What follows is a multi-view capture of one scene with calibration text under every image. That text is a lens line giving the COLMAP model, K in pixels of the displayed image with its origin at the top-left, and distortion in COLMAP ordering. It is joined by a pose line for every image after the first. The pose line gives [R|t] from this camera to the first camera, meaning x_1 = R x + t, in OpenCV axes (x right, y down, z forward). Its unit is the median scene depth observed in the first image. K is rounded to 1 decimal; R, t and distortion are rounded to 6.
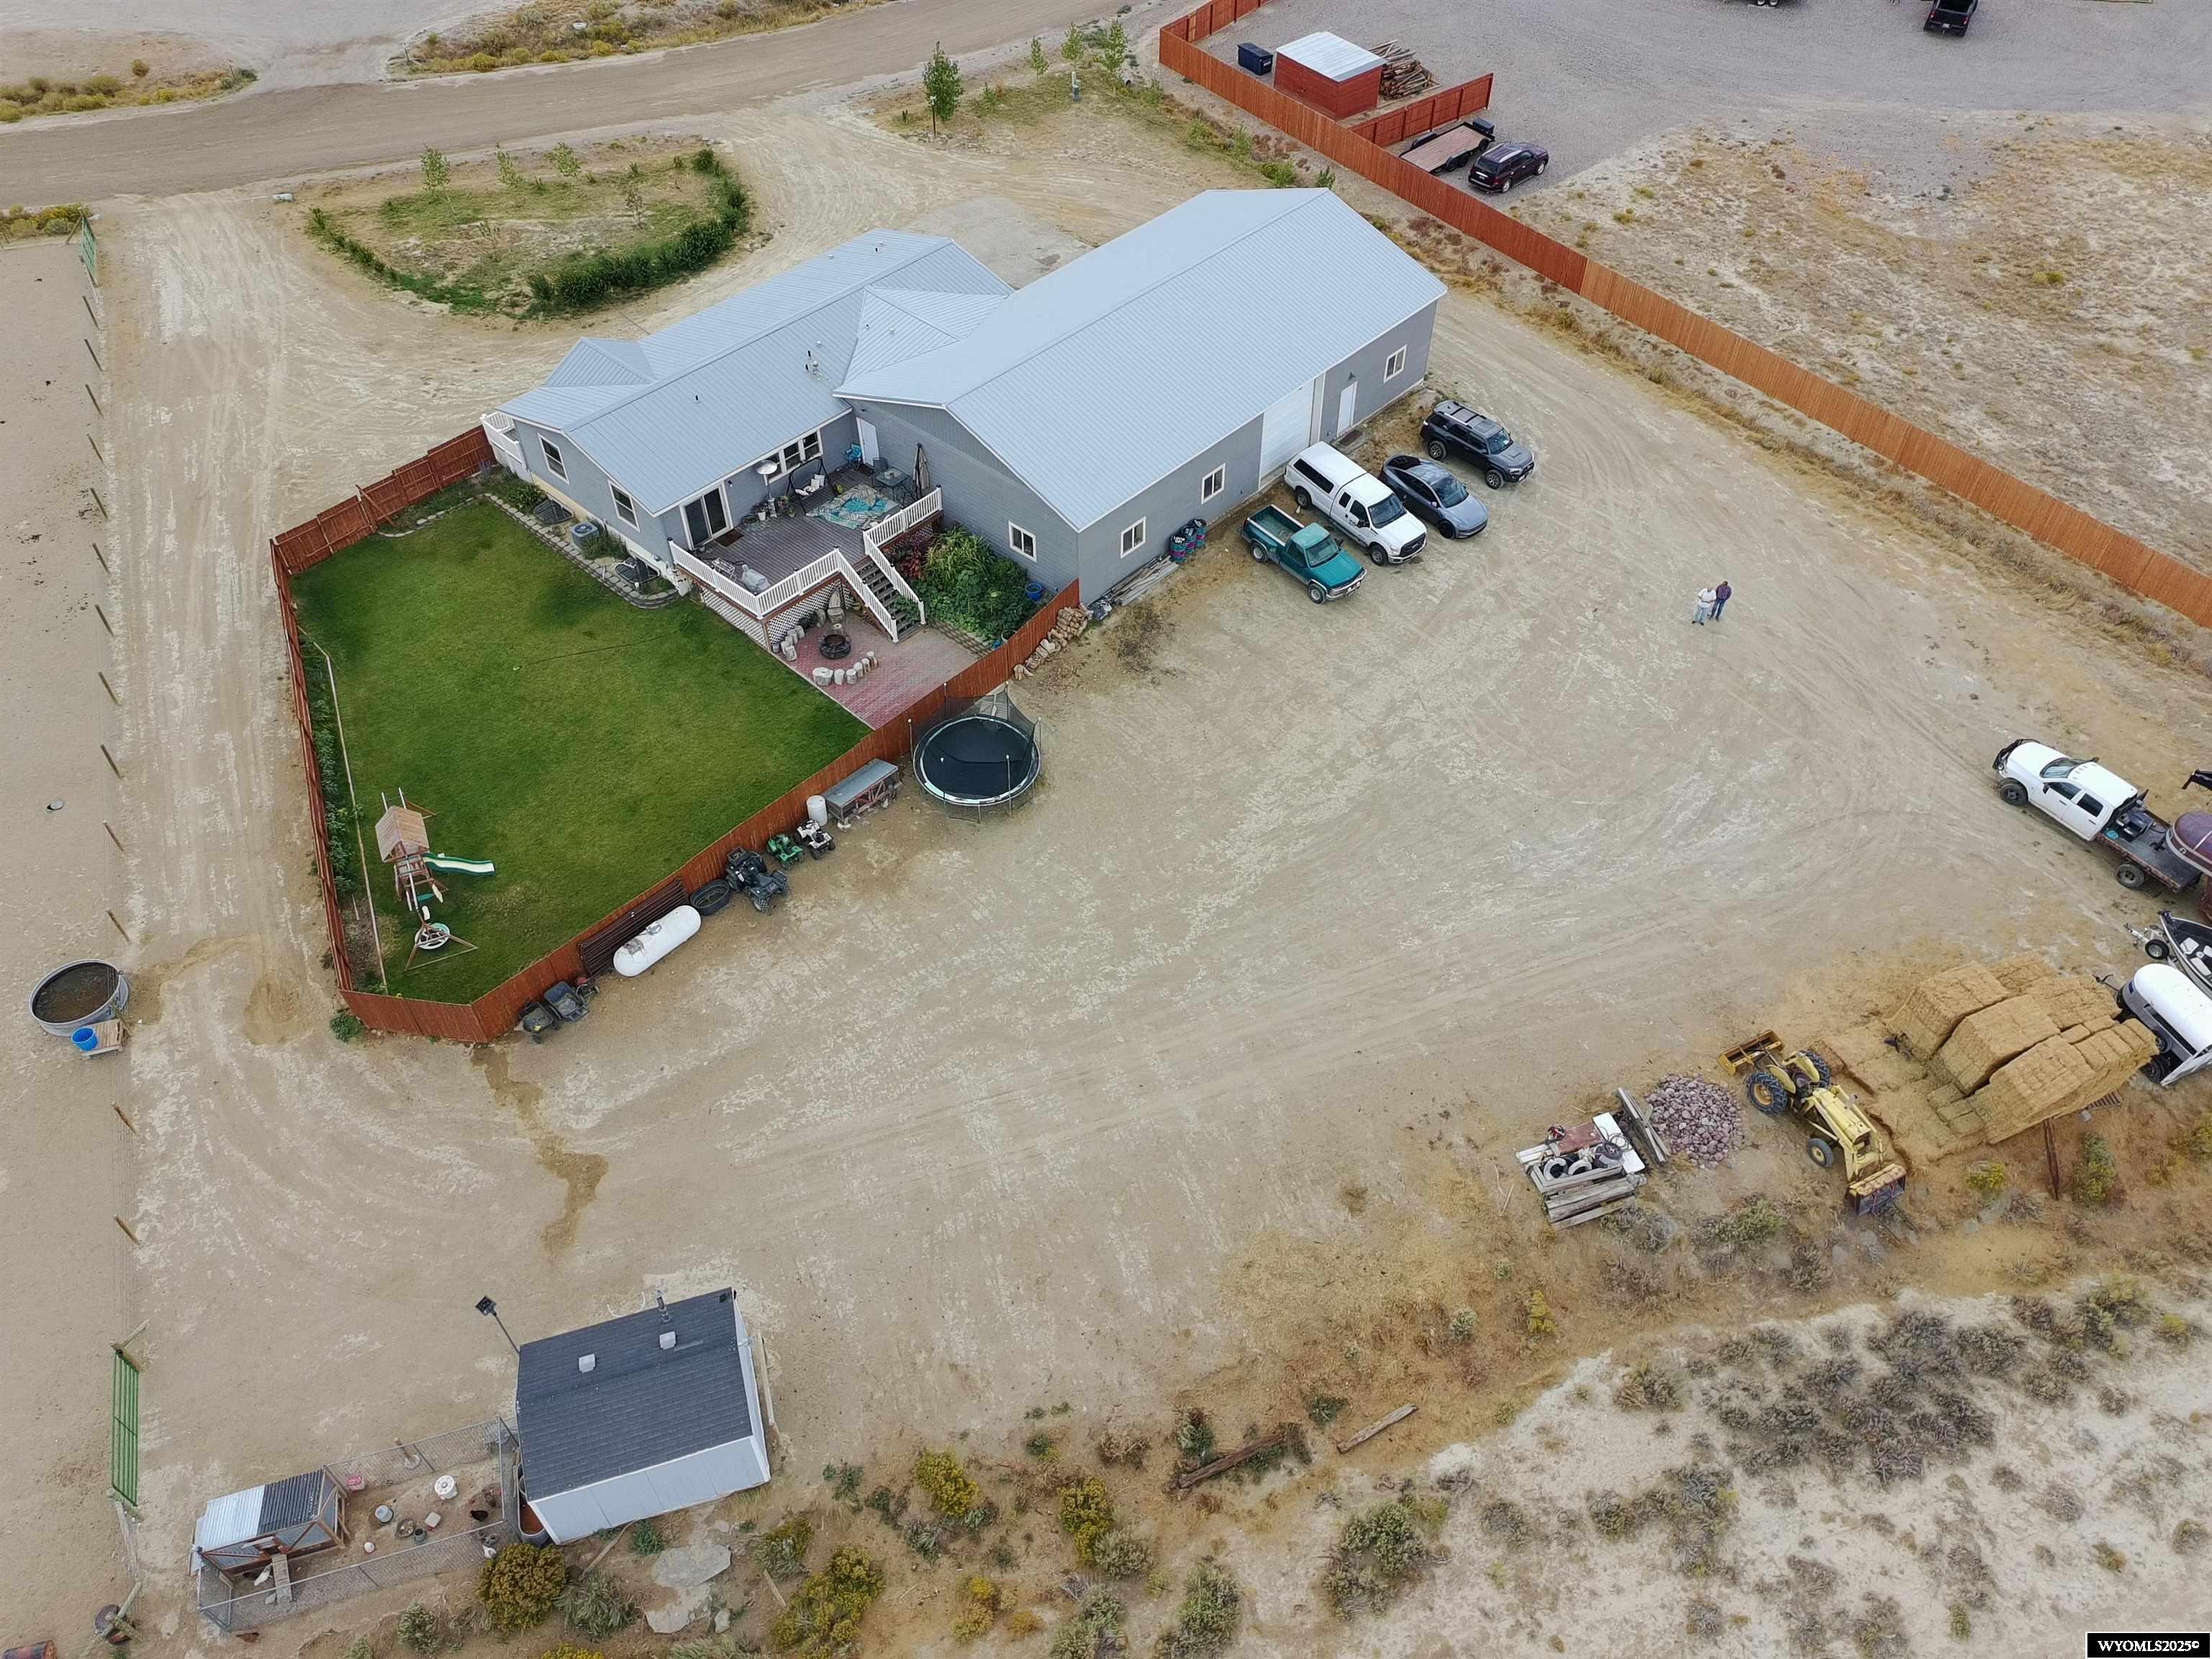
lens RADIAL K [[1639.4, 0, 1114.1], [0, 1639.4, 826.1], [0, 0, 1]] dist [0.057025, -0.041667]
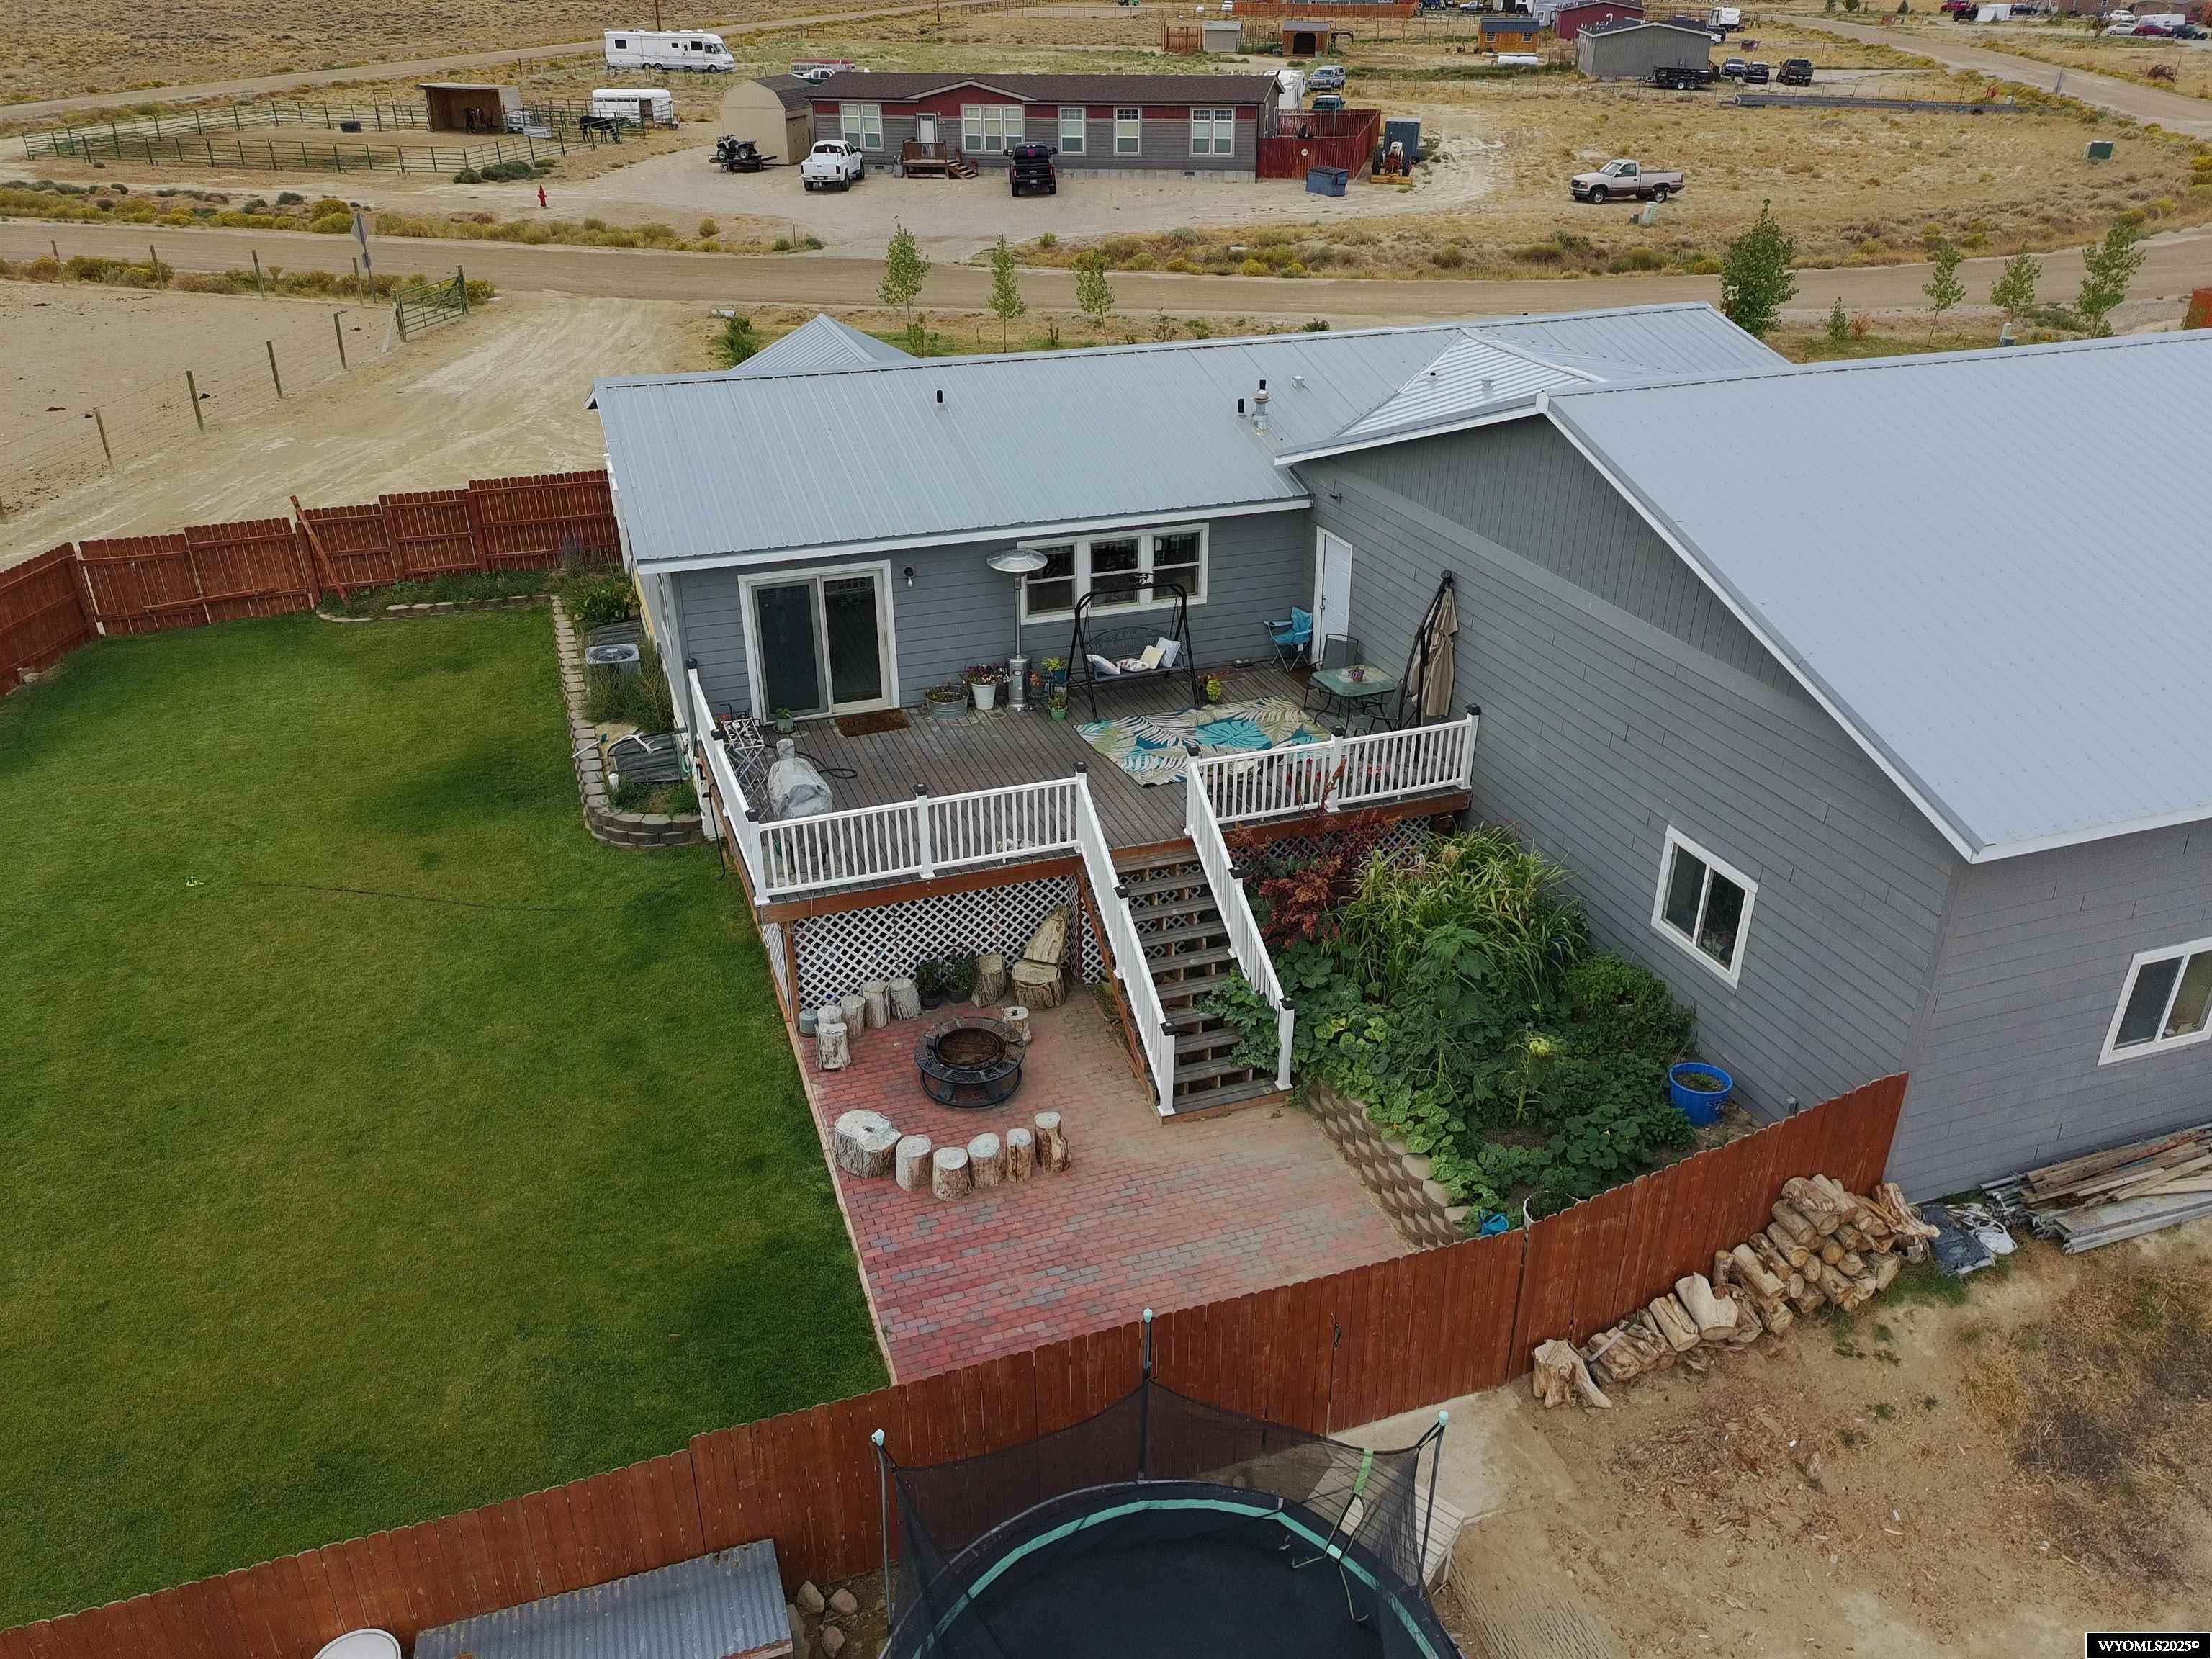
lens RADIAL K [[1639.4, 0, 1105.3], [0, 1639.4, 817.8], [0, 0, 1]] dist [0.057025, -0.041667]
pose [[0.880388, 0.210711, -0.424875, -0.029599], [-0.345493, 0.898677, -0.270211, -0.077886], [0.324889, 0.384681, 0.863984, 0.733841]]
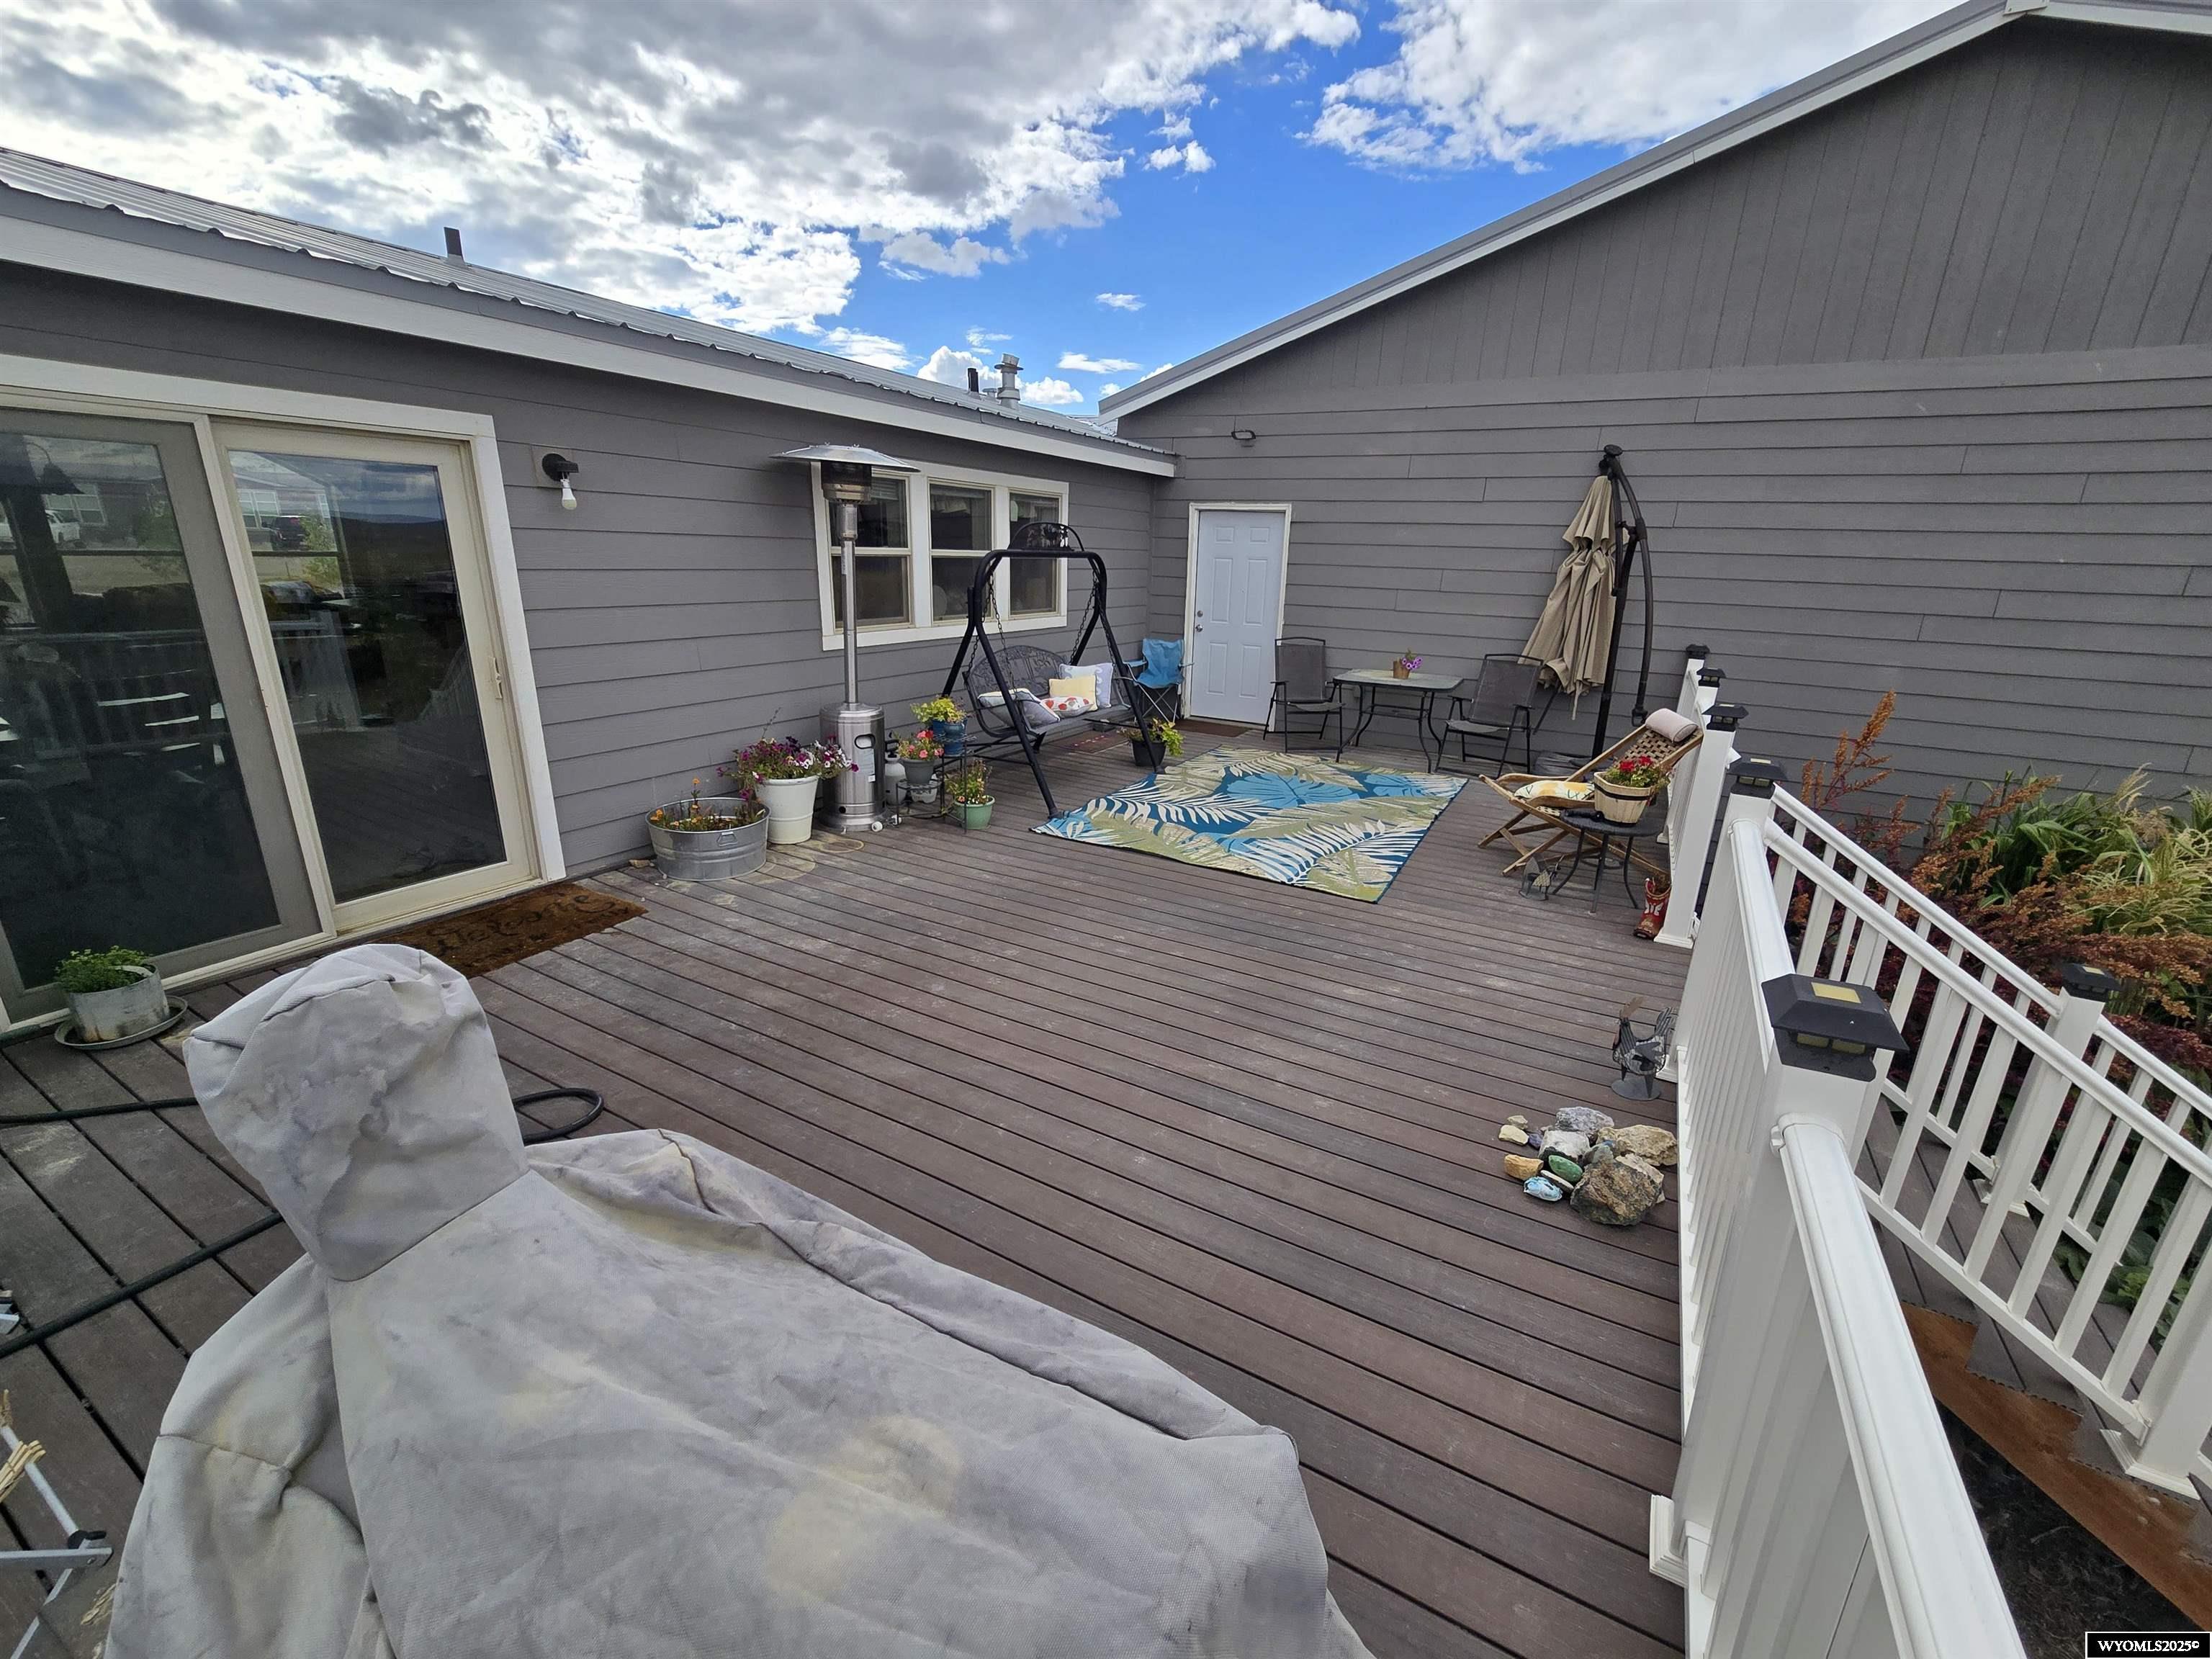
lens RADIAL K [[900.3, 0, 1107.6], [0, 900.3, 820.9], [0, 0, 1]] dist [-0.001684, -0.000058]
pose [[0.976474, -0.034994, 0.212779, -0.211984], [0.137028, 0.862599, -0.486976, -0.149650], [-0.166501, 0.504676, 0.847100, 0.966349]]
